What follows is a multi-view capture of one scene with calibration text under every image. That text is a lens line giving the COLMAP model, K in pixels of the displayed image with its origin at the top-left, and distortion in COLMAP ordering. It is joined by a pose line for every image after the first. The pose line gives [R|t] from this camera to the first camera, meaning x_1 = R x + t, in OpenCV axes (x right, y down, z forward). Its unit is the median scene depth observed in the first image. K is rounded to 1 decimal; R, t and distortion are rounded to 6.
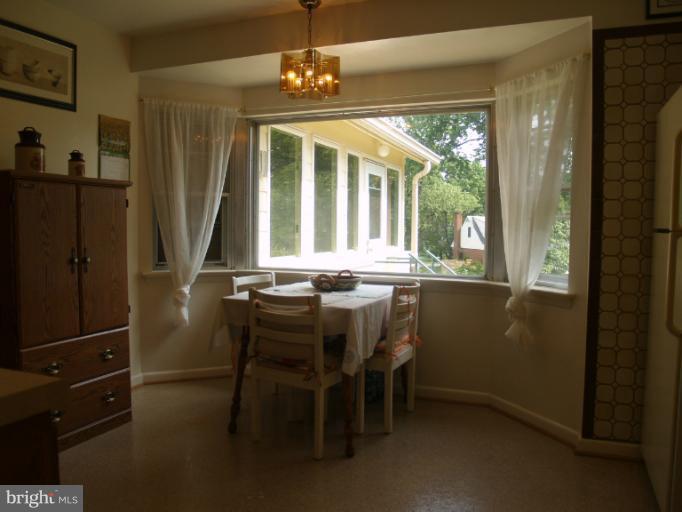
lens RADIAL K [[549.9, 0, 341.0], [0, 549.9, 256.0], [0, 0, 1]] dist [-0.140878, 0.067686]
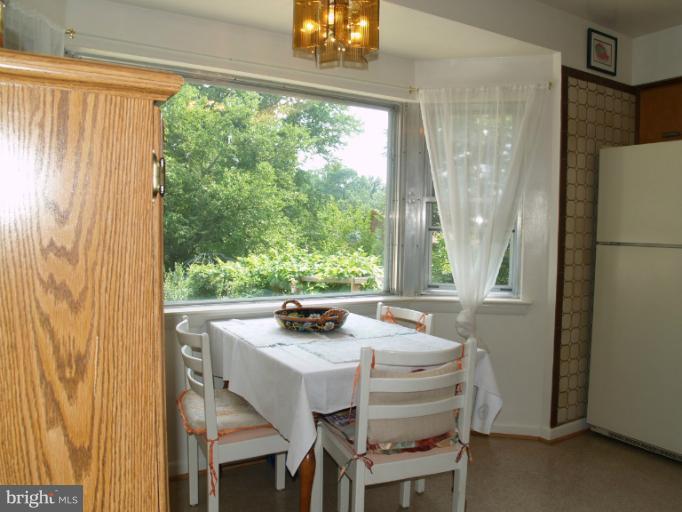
lens RADIAL K [[549.9, 0, 341.0], [0, 549.9, 256.0], [0, 0, 1]] dist [-0.140878, 0.067686]
pose [[0.591650, -0.036589, 0.805364, -0.729322], [0.029876, 0.999278, 0.023451, -0.063153], [-0.805641, 0.010187, 0.592316, 0.713741]]
